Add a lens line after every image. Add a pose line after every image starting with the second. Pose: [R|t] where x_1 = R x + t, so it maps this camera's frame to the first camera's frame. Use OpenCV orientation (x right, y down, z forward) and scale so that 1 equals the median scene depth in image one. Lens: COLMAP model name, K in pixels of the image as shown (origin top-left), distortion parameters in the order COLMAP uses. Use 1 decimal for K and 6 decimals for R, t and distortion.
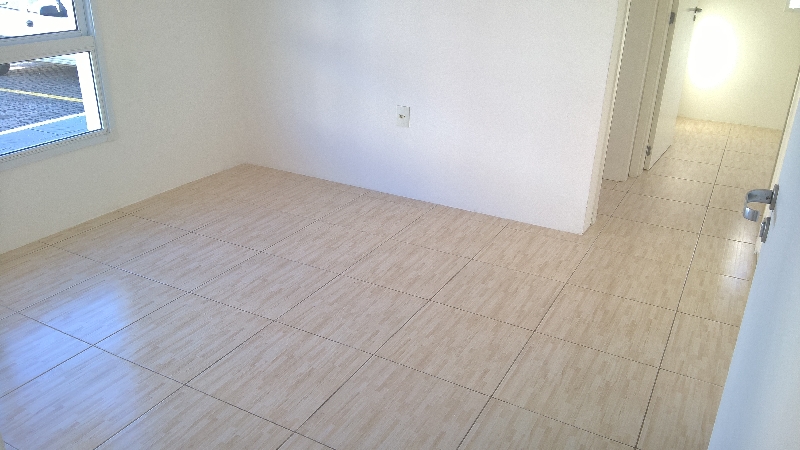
lens RADIAL K [[639.3, 0, 400.0], [0, 639.3, 225.0], [0, 0, 1]] dist [0.100059, -0.151557]
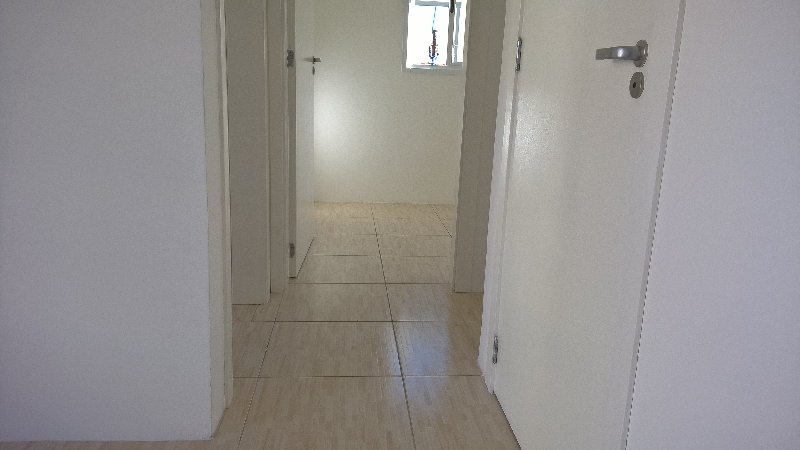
lens RADIAL K [[639.3, 0, 400.0], [0, 639.3, 225.0], [0, 0, 1]] dist [0.100059, -0.151557]
pose [[0.837952, -0.114464, 0.533605, 0.116939], [0.193926, 0.976397, -0.095085, -0.051811], [-0.510126, 0.183157, 0.840372, 0.352787]]
